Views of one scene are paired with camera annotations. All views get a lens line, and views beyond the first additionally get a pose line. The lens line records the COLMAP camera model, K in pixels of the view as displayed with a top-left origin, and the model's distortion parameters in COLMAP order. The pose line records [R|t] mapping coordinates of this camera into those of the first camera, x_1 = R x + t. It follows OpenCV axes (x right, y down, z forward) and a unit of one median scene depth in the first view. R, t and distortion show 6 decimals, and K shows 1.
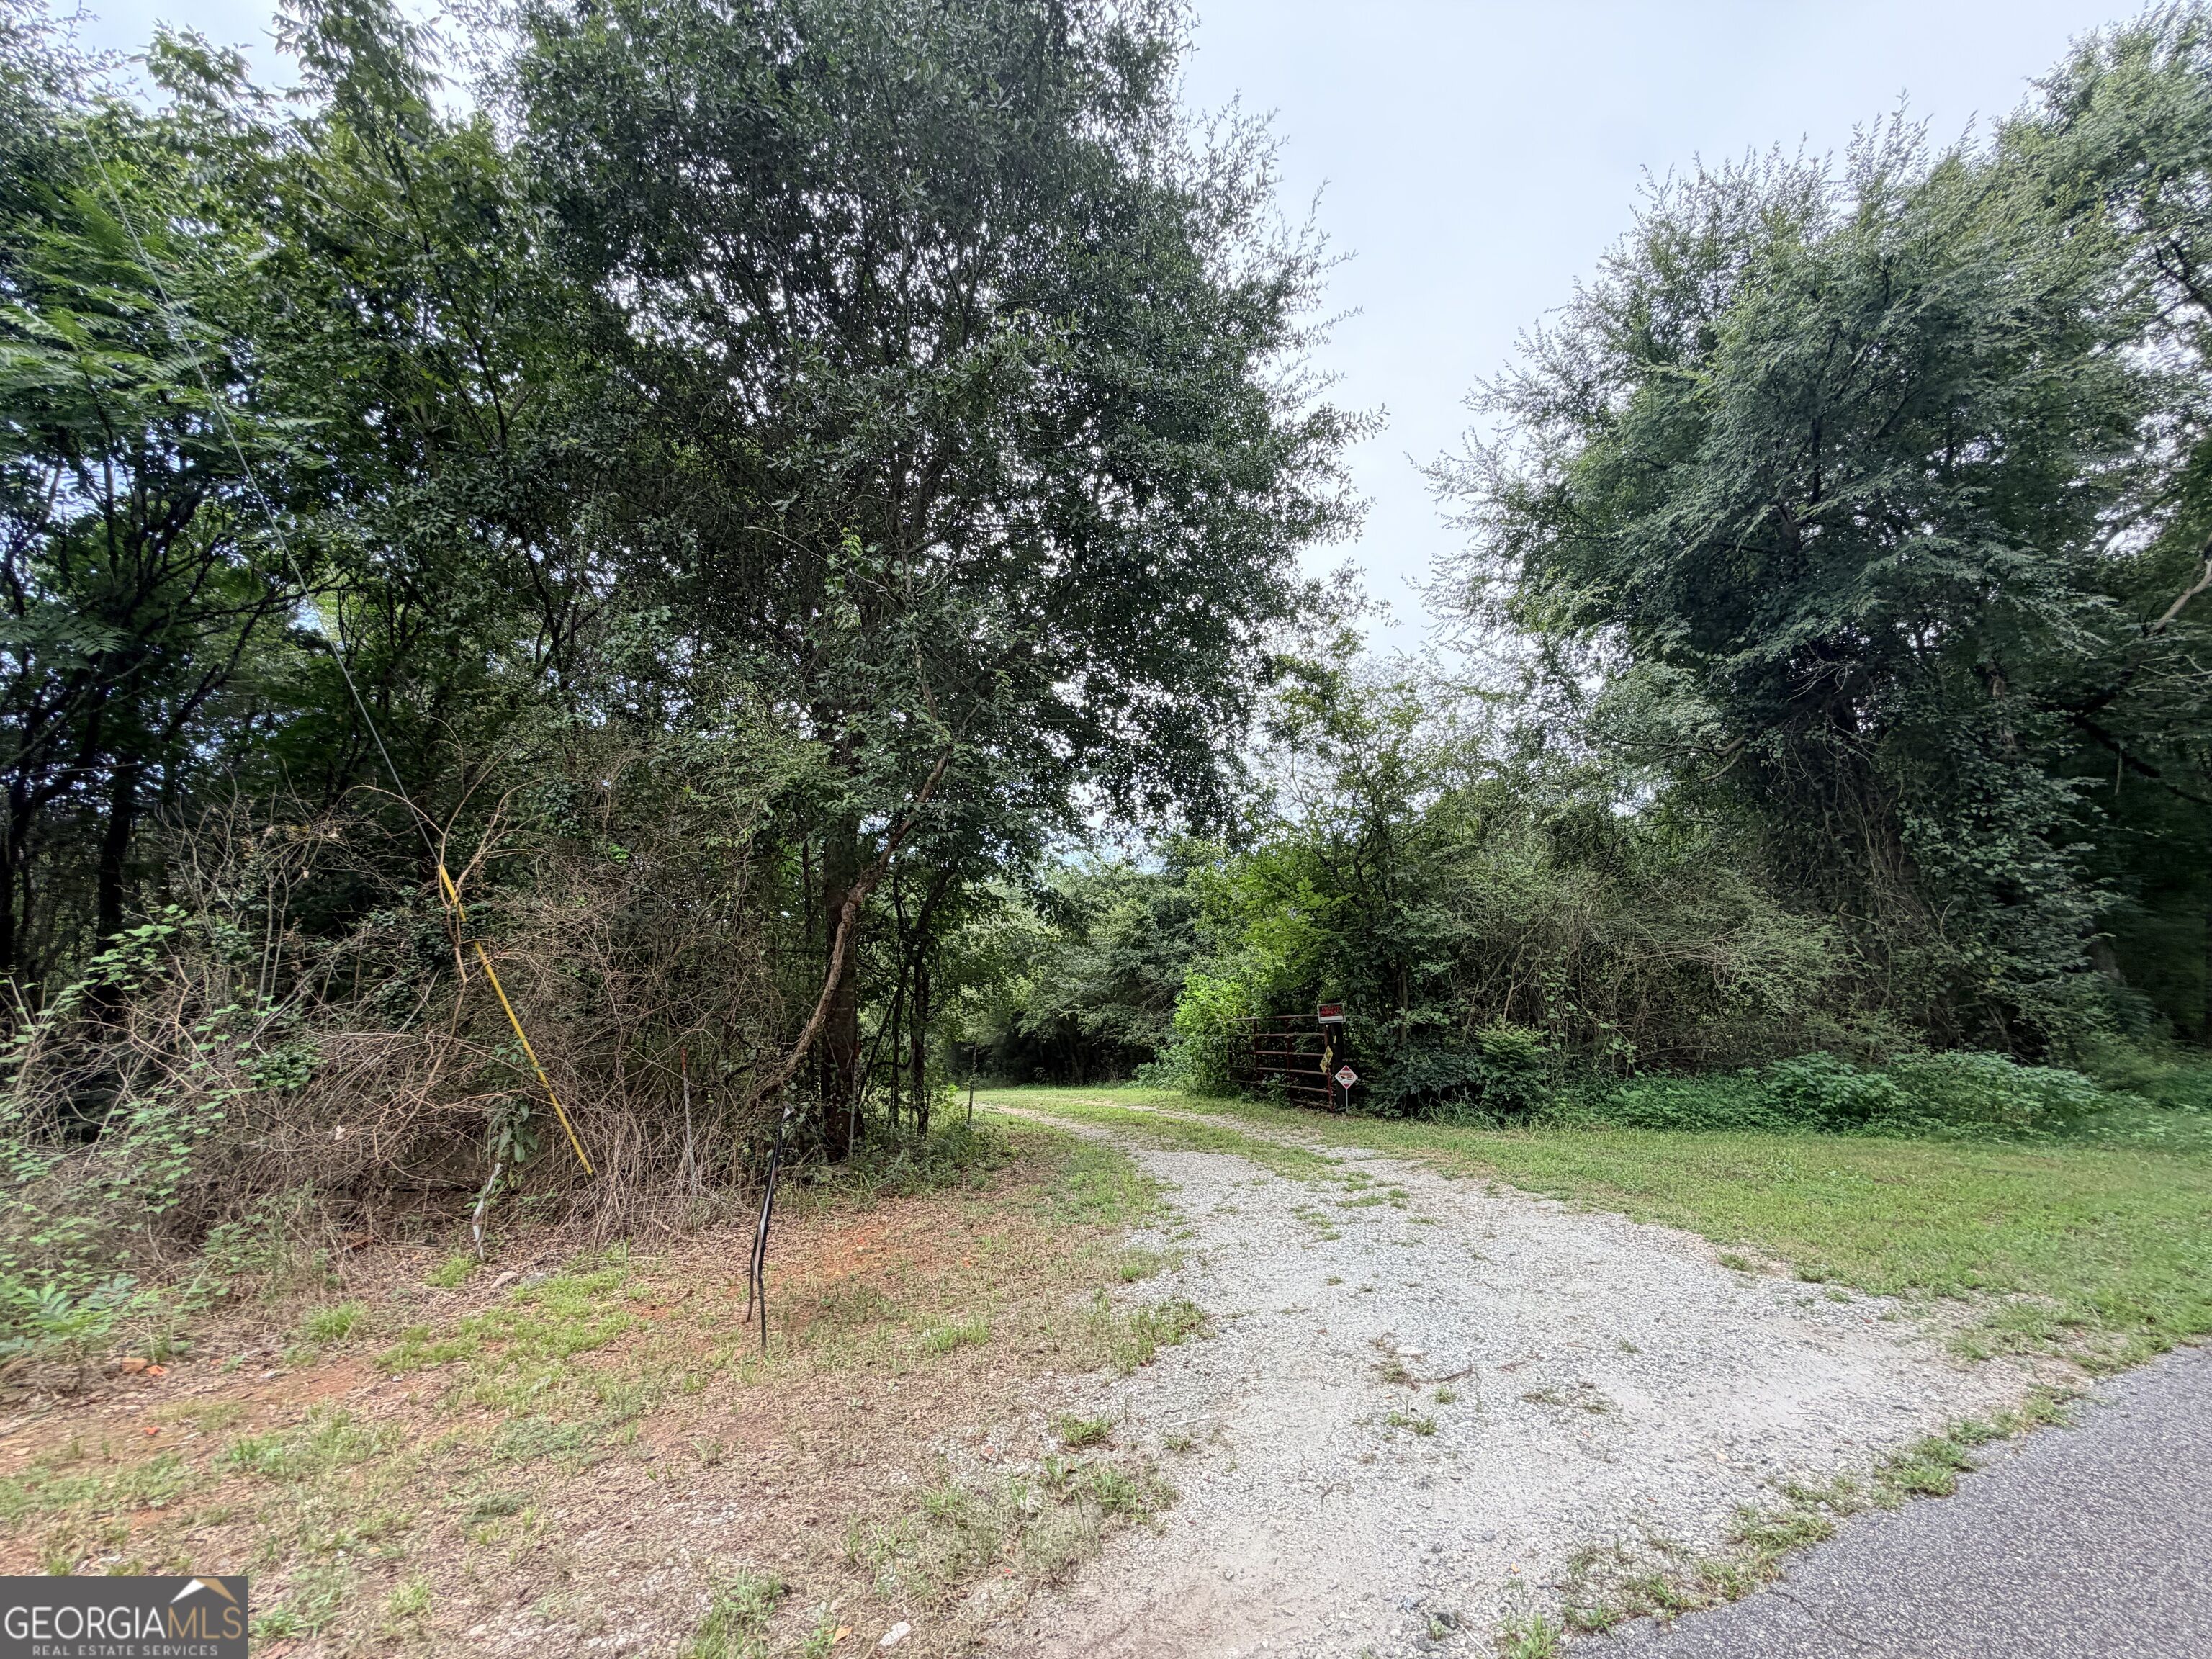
lens RADIAL K [[889.9, 0, 1098.1], [0, 889.9, 831.6], [0, 0, 1]] dist [-0.000174, -0.000138]
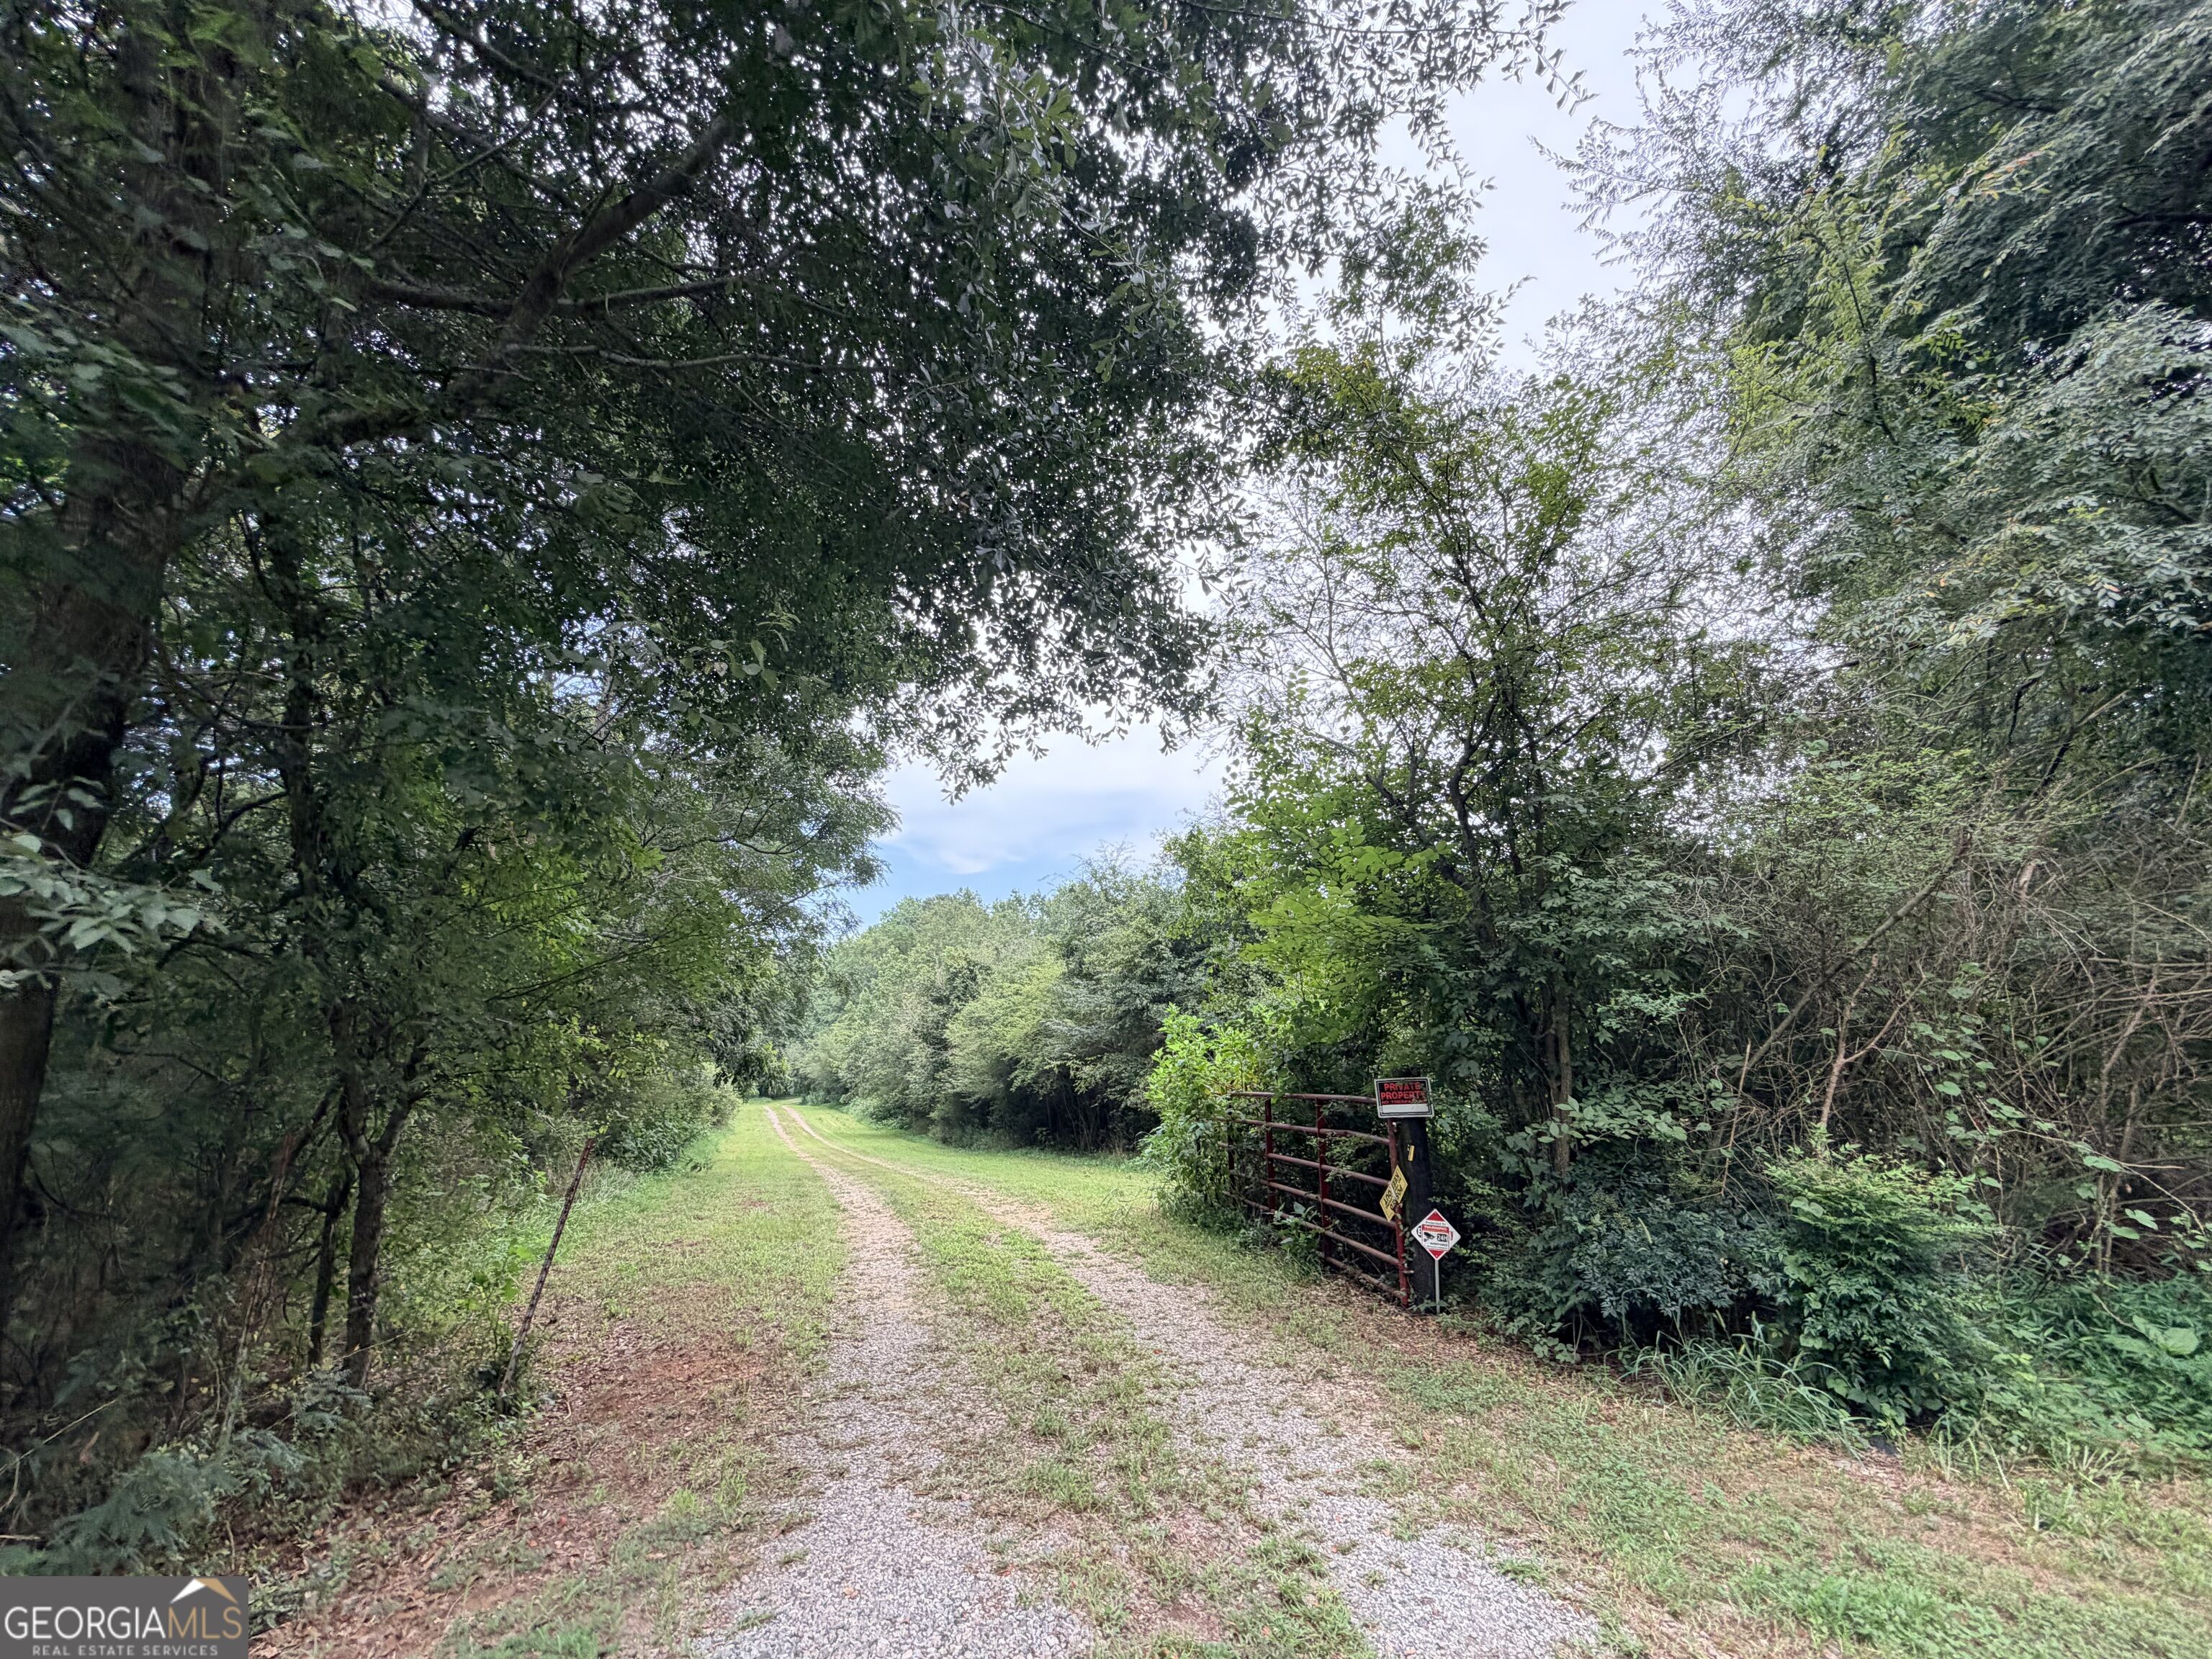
lens RADIAL K [[889.9, 0, 1115.9], [0, 889.9, 827.1], [0, 0, 1]] dist [-0.000174, -0.000138]
pose [[0.998415, 0.017007, -0.053640, 0.125966], [-0.019865, 0.998387, -0.053193, 0.083681], [0.052649, 0.054174, 0.997143, 0.489806]]
